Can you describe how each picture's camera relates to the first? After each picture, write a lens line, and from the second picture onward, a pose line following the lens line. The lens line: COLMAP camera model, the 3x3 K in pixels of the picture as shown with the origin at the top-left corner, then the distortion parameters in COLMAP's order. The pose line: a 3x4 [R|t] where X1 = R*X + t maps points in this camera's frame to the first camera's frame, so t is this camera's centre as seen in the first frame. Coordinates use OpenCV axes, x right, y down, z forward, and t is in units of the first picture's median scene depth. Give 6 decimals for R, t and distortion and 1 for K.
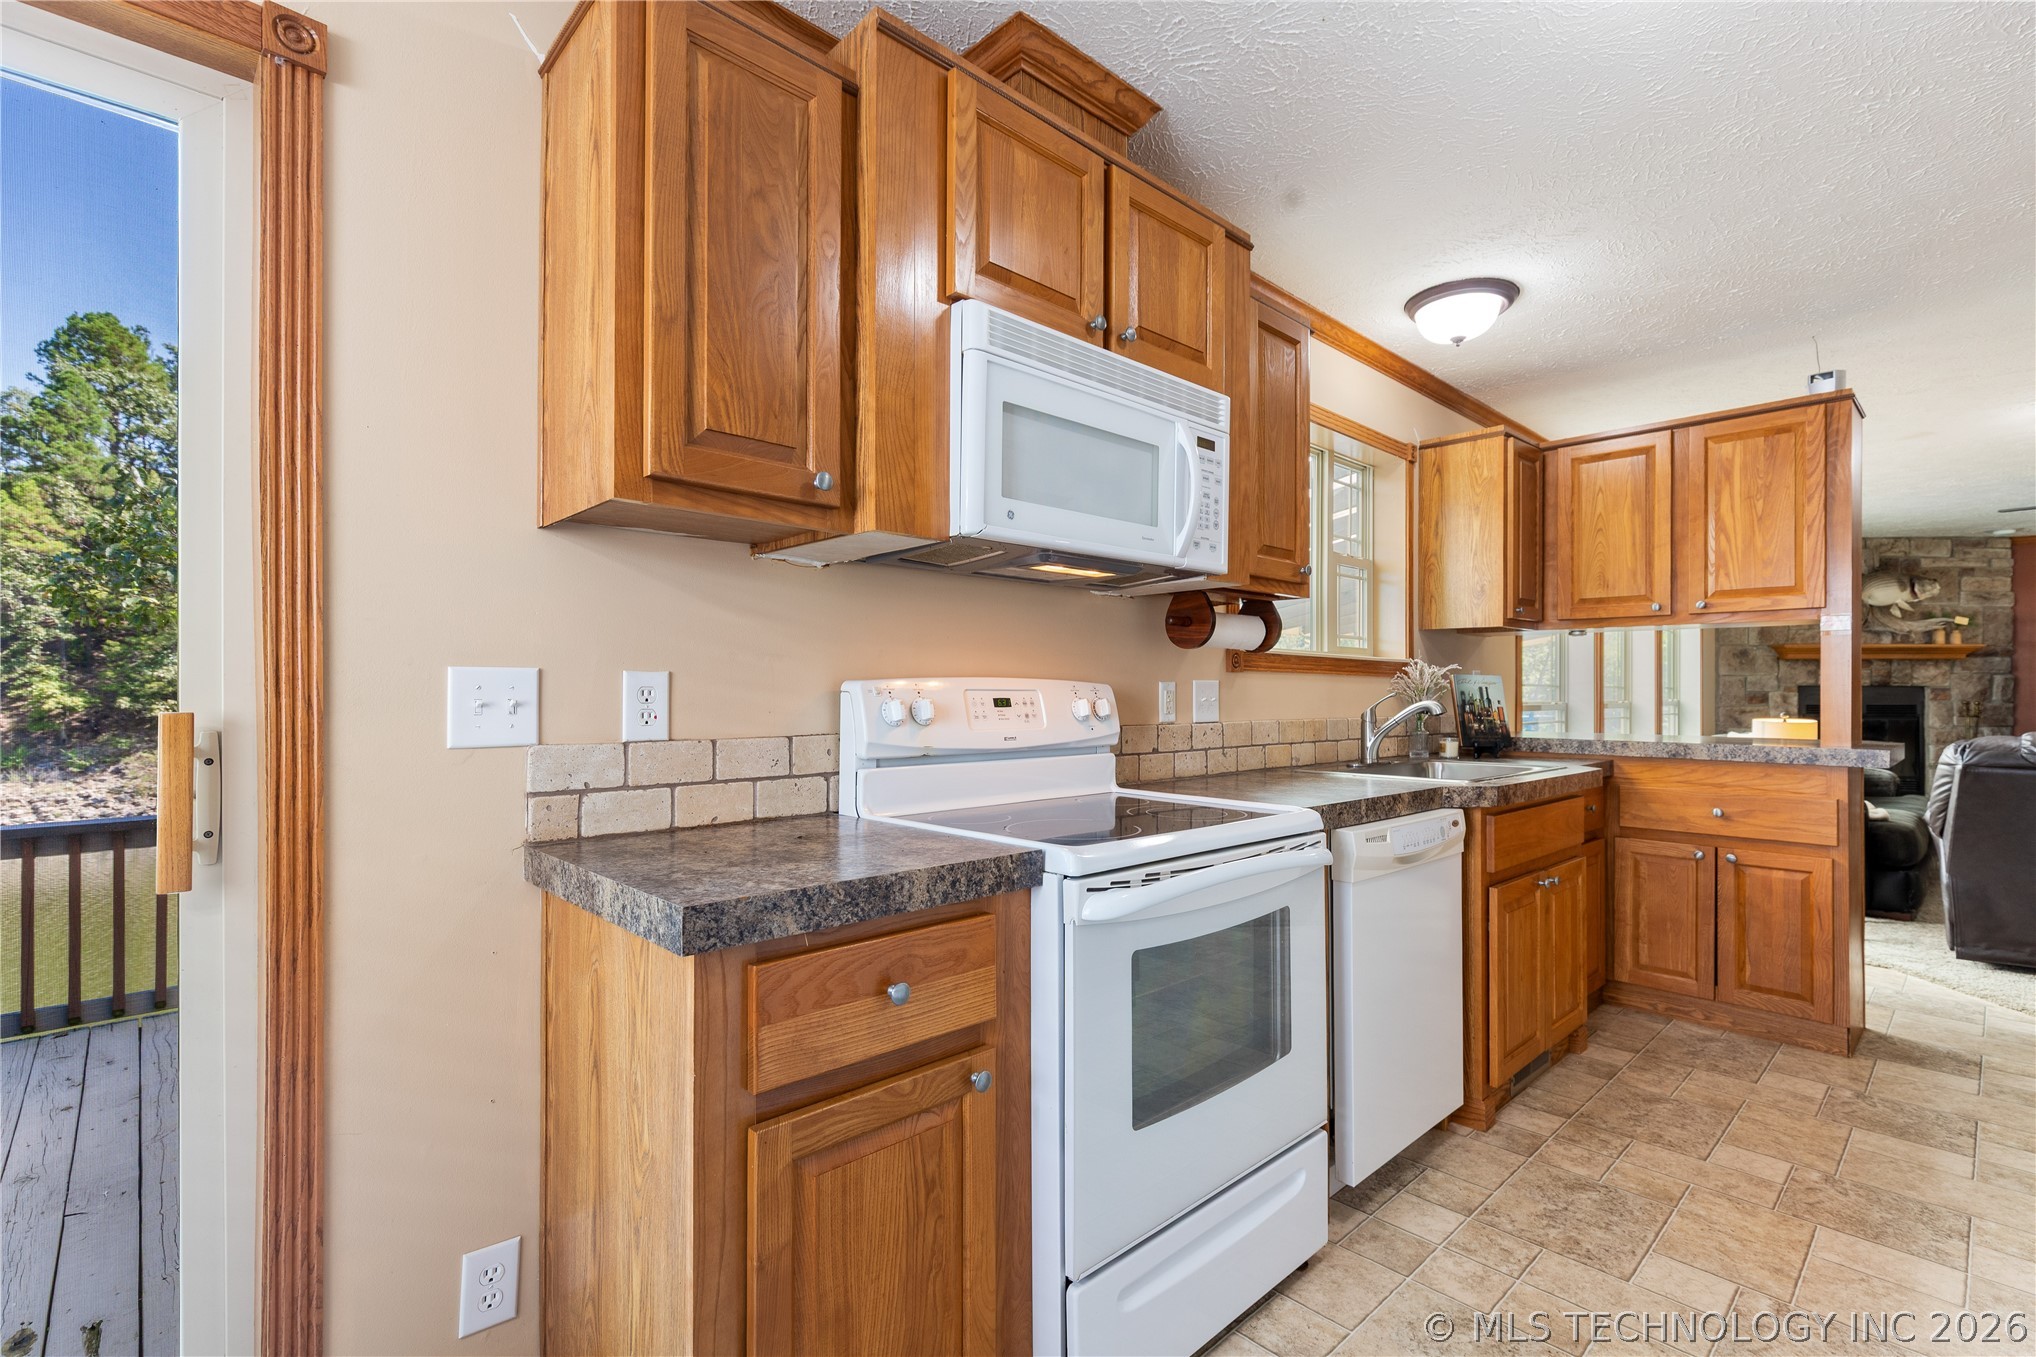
lens RADIAL K [[937.4, 0, 1075.1], [0, 937.4, 681.0], [0, 0, 1]] dist [0.005728, -0.000302]
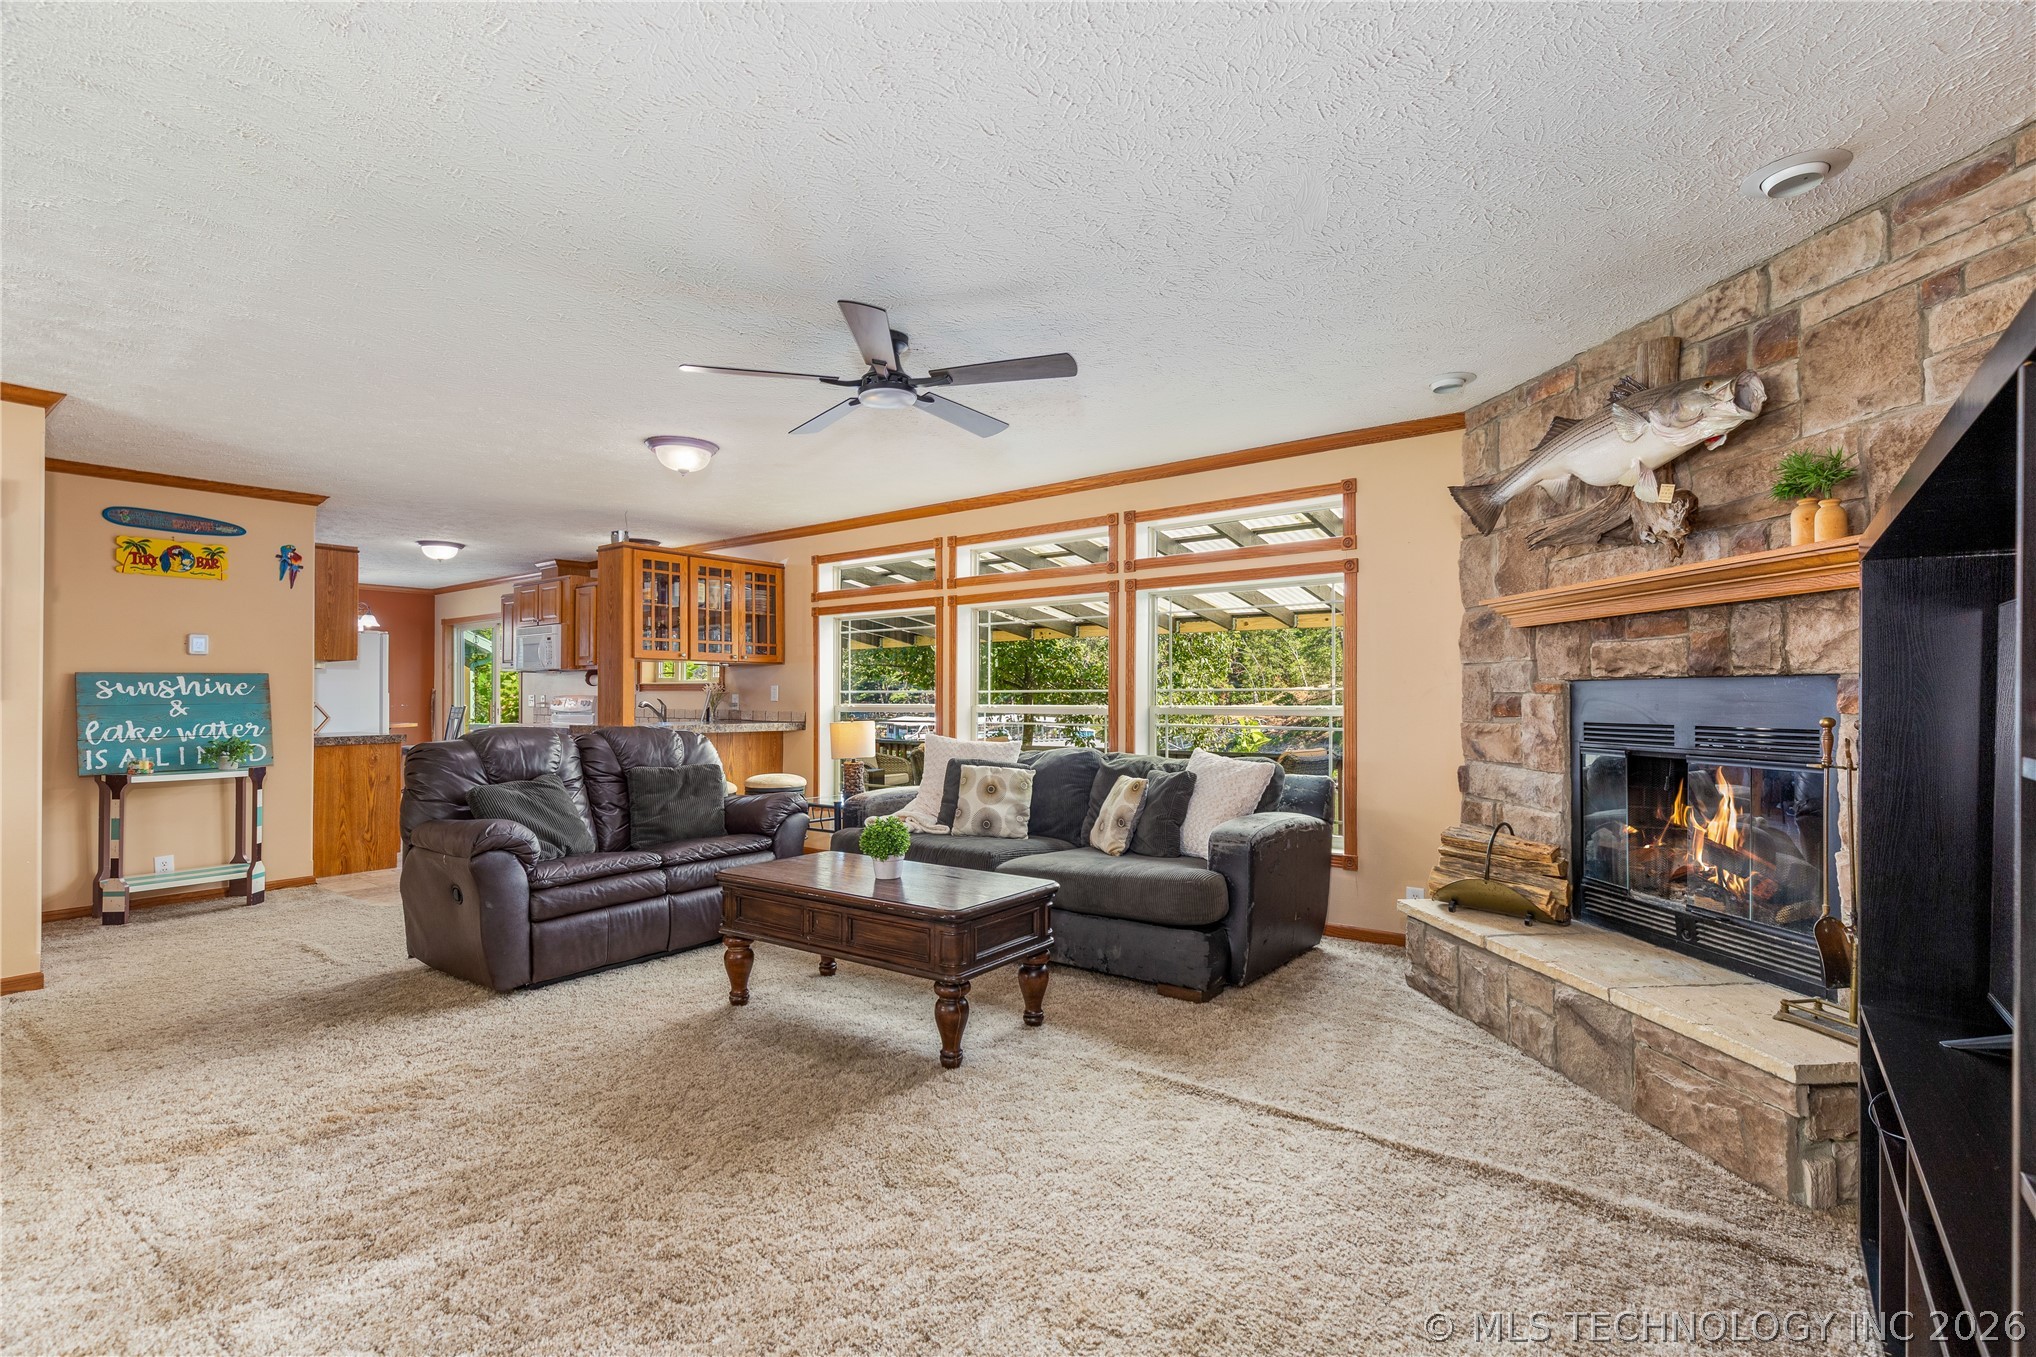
lens RADIAL K [[937.4, 0, 1006.1], [0, 937.4, 679.6], [0, 0, 1]] dist [0.005728, -0.000302]
pose [[0.124583, -0.022808, -0.991947, 4.237402], [0.013155, 0.999686, -0.021334, 0.039277], [0.992122, -0.010392, 0.124844, 2.343683]]
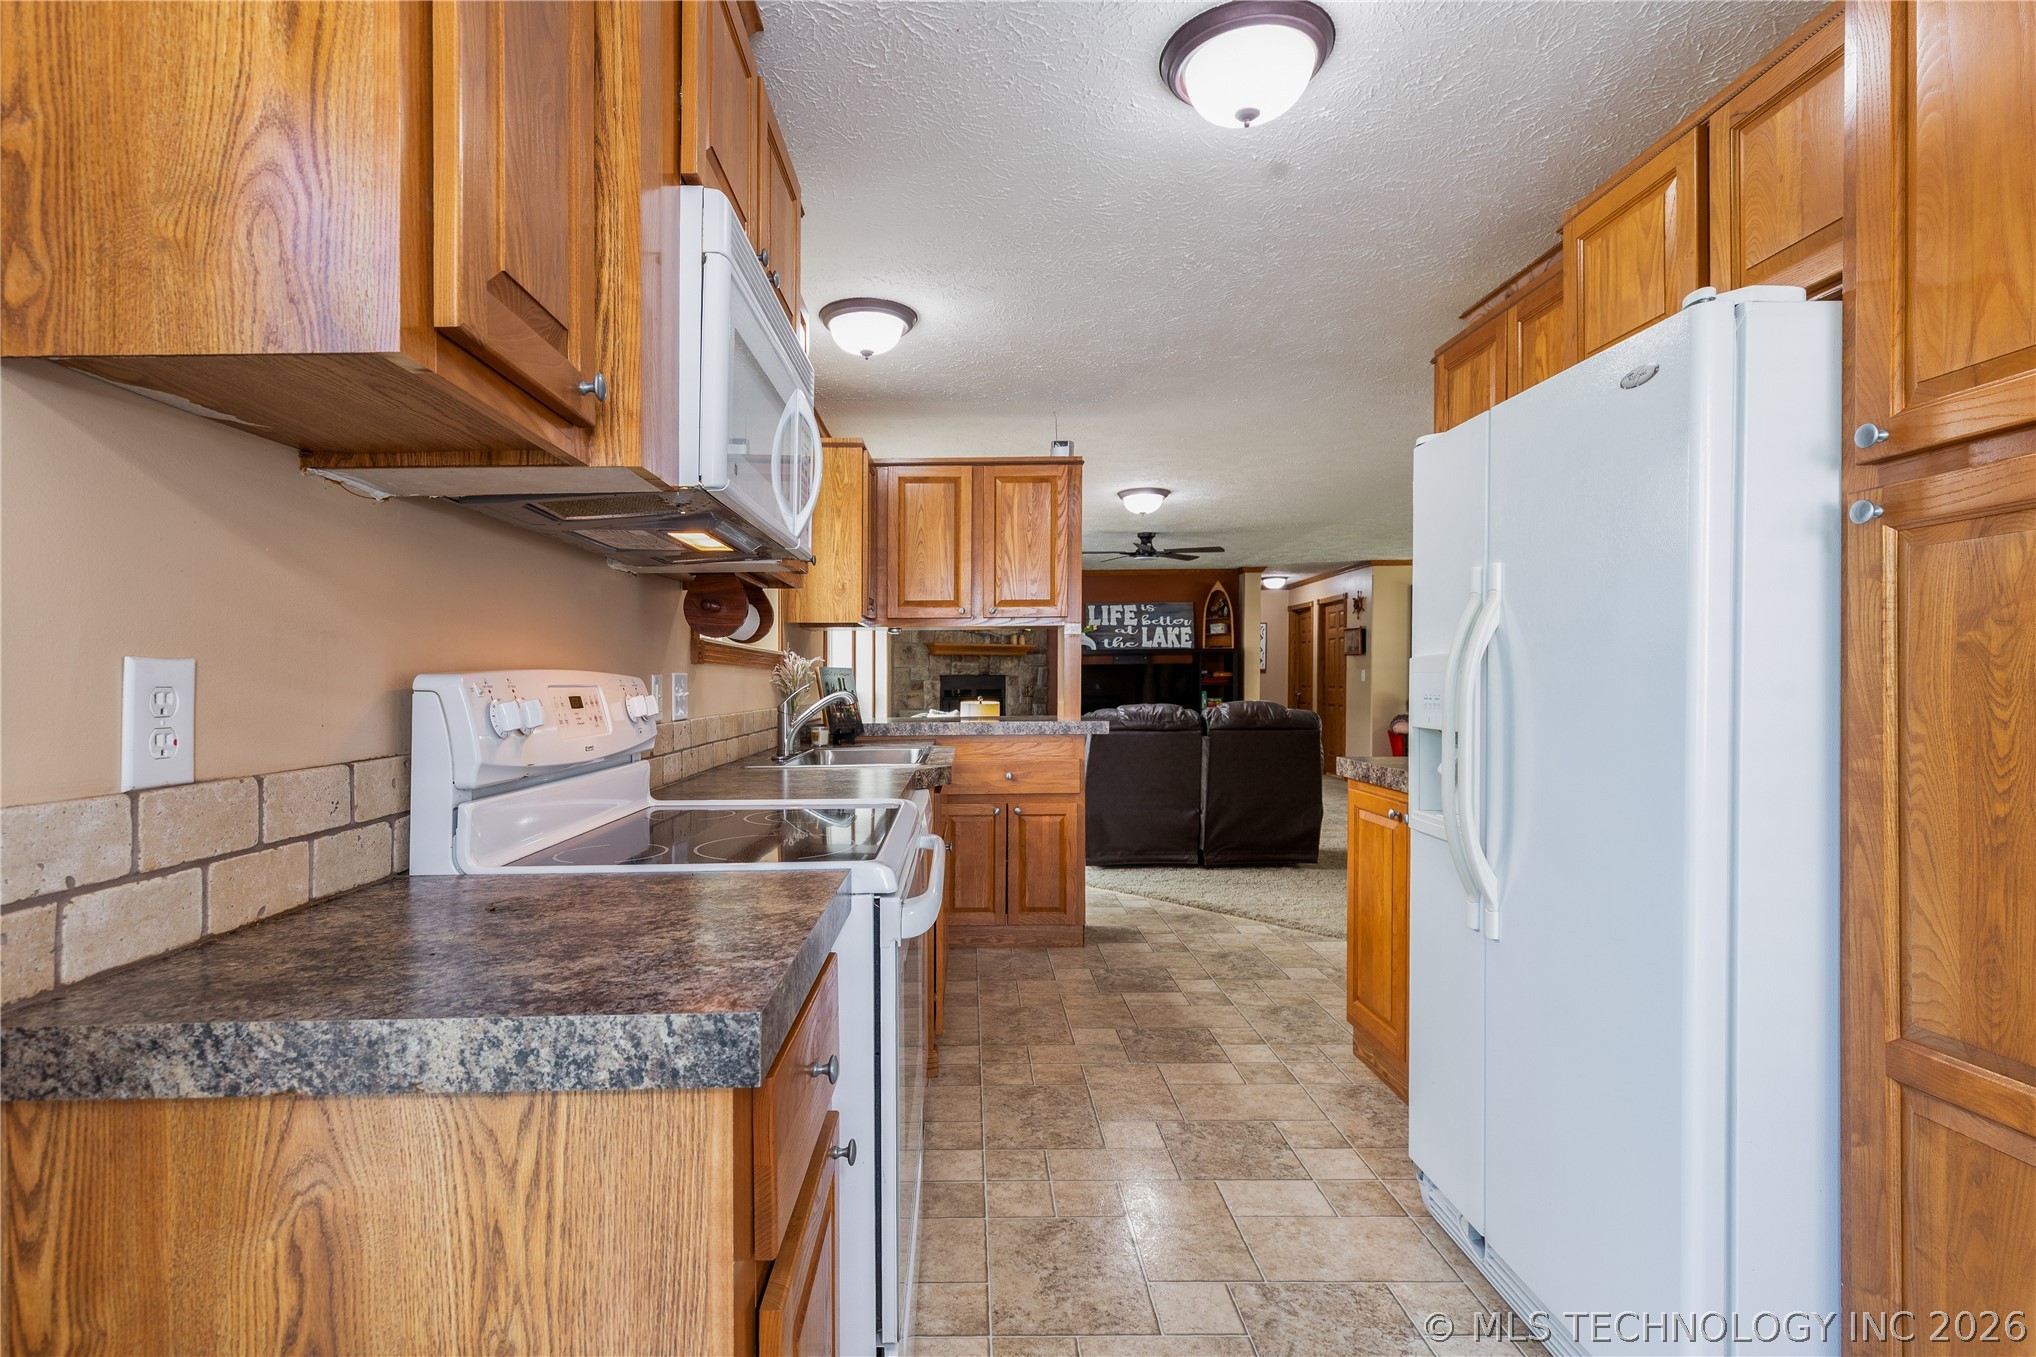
lens RADIAL K [[937.4, 0, 1013.5], [0, 937.4, 679.1], [0, 0, 1]] dist [0.005728, -0.000302]
pose [[0.706257, -0.010119, 0.707883, -0.206302], [0.006197, 0.999948, 0.008110, 0.000052], [-0.707929, -0.001341, 0.706283, 0.110021]]
